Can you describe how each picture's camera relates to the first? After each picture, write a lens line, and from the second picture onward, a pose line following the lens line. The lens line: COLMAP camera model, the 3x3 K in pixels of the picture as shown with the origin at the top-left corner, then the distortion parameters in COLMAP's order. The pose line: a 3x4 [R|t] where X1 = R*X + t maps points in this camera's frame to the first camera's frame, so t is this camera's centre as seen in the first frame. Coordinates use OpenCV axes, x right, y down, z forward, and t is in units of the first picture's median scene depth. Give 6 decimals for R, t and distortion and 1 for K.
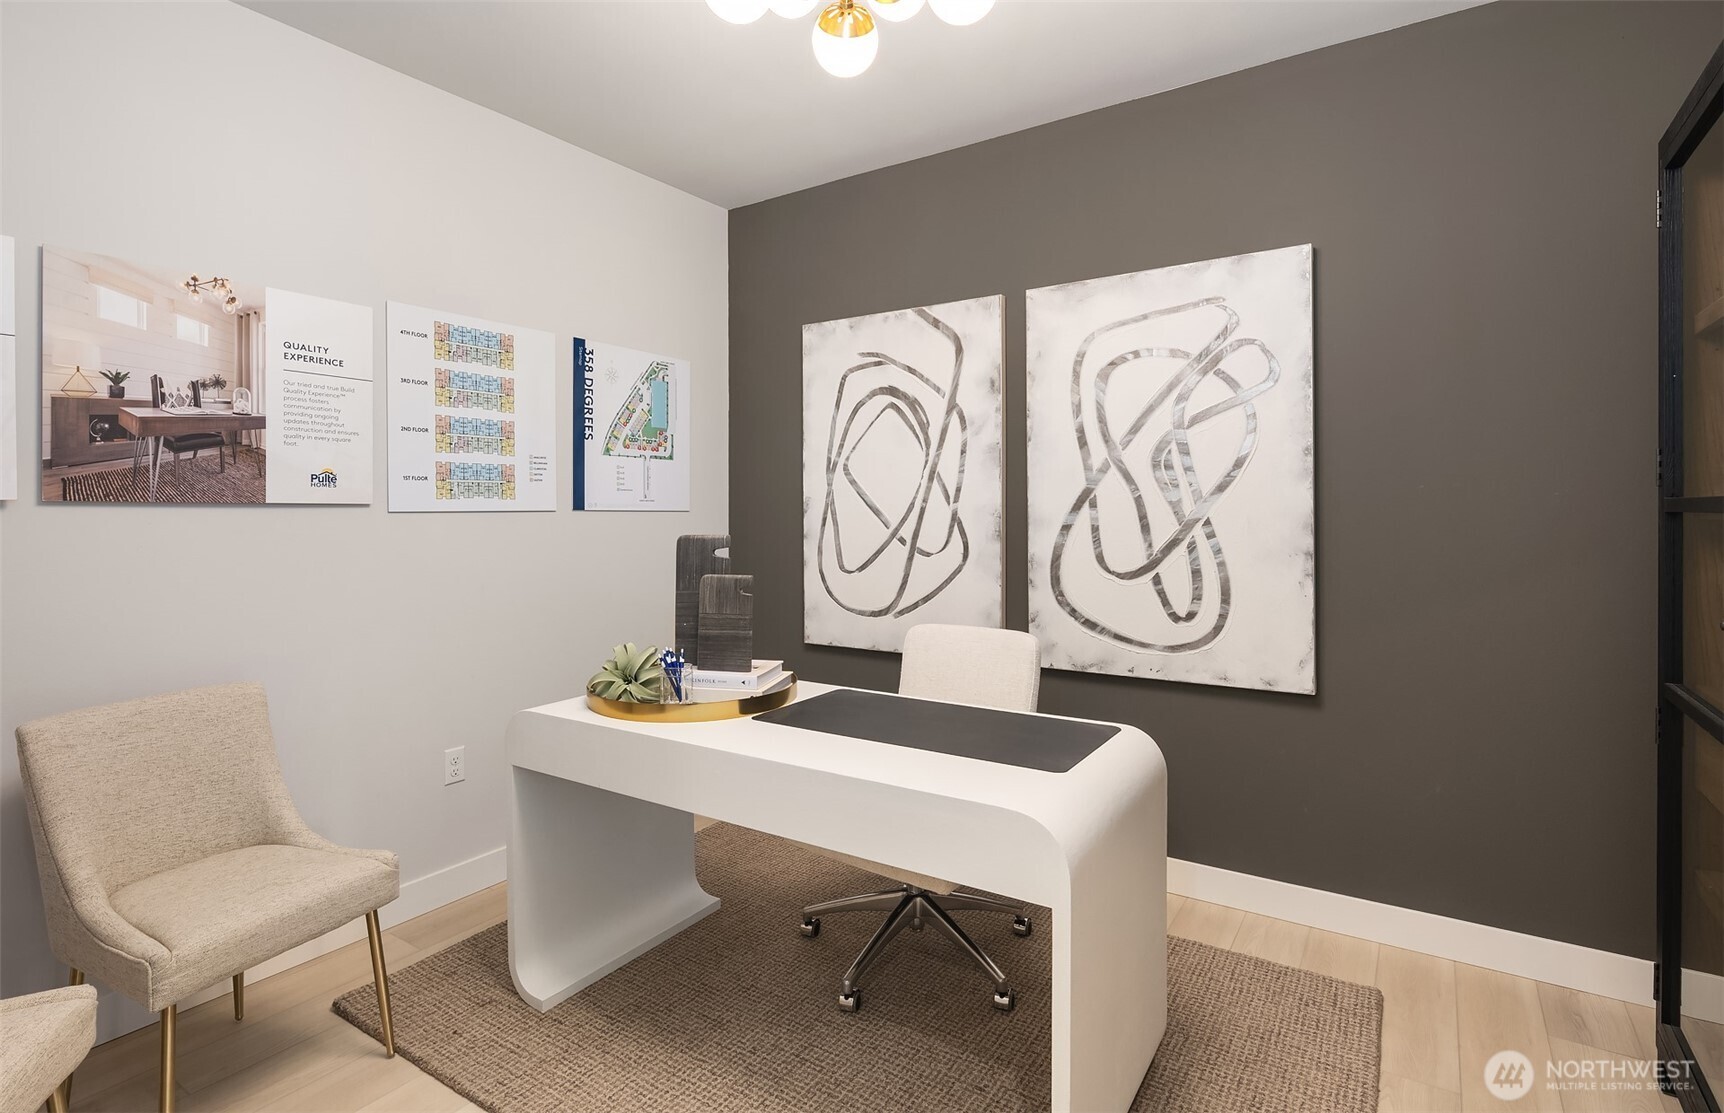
lens RADIAL K [[839.9, 0, 832.2], [0, 839.9, 510.6], [0, 0, 1]] dist [-0.012516, -0.000329]
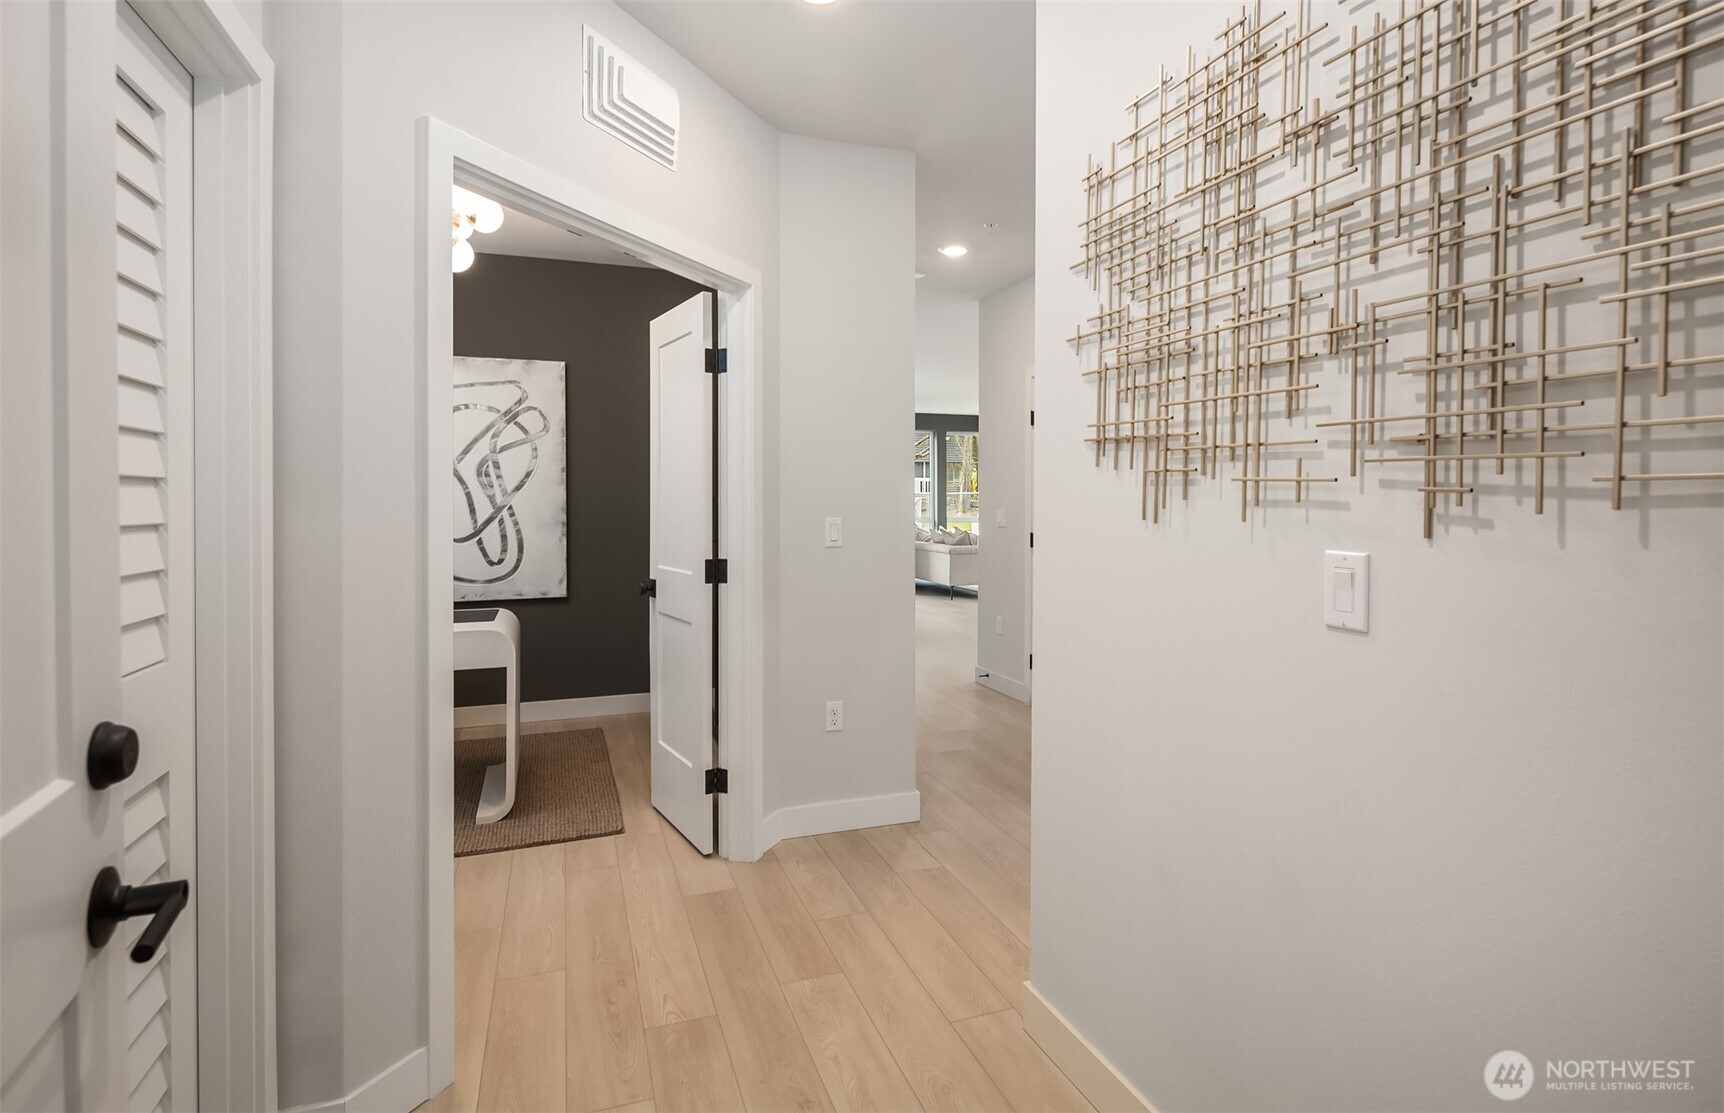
lens RADIAL K [[839.9, 0, 849.8], [0, 839.9, 518.2], [0, 0, 1]] dist [-0.012516, -0.000329]
pose [[0.584132, -0.013968, 0.811538, -0.561589], [-0.001165, 0.999836, 0.018048, 0.003911], [-0.811658, -0.011488, 0.584020, -0.606023]]
